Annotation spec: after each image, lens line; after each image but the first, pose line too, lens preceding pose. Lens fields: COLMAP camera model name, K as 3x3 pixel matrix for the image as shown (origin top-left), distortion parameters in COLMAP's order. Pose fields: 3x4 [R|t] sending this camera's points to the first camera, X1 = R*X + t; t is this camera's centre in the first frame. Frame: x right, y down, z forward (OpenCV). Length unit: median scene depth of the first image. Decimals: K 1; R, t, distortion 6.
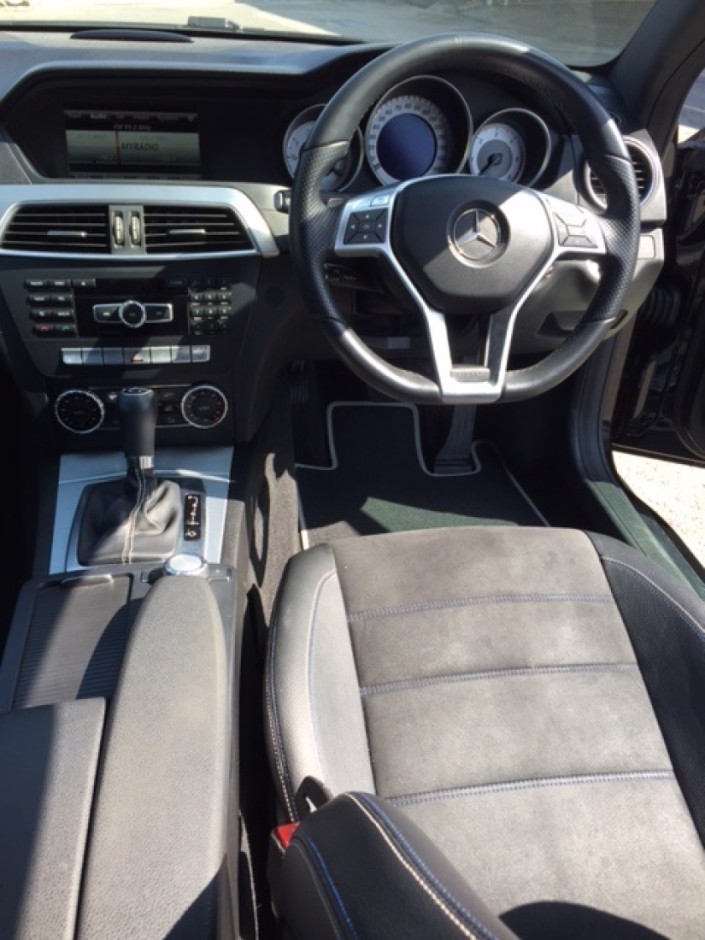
lens RADIAL K [[821.6, 0, 352.5], [0, 821.6, 470.0], [0, 0, 1]] dist [0.009161, 0.002061]
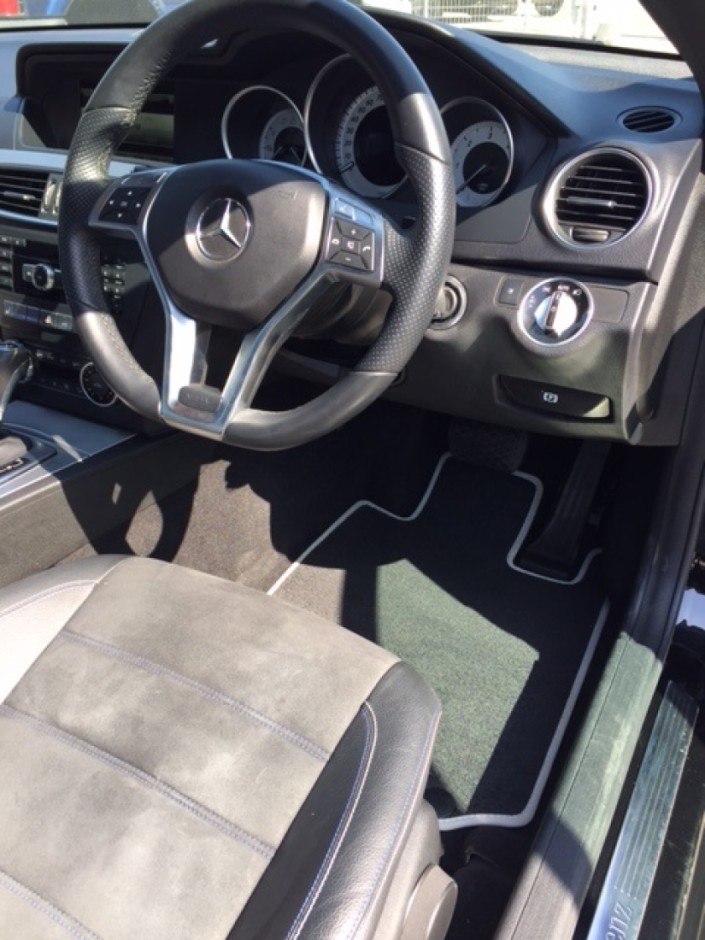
lens RADIAL K [[806.9, 0, 352.5], [0, 806.9, 470.0], [0, 0, 1]] dist [-0.005204, -0.008755]
pose [[0.782041, 0.274847, -0.559349, 0.666259], [-0.303646, 0.951807, 0.043154, -0.120000], [0.544253, 0.136096, 0.827808, 0.402389]]
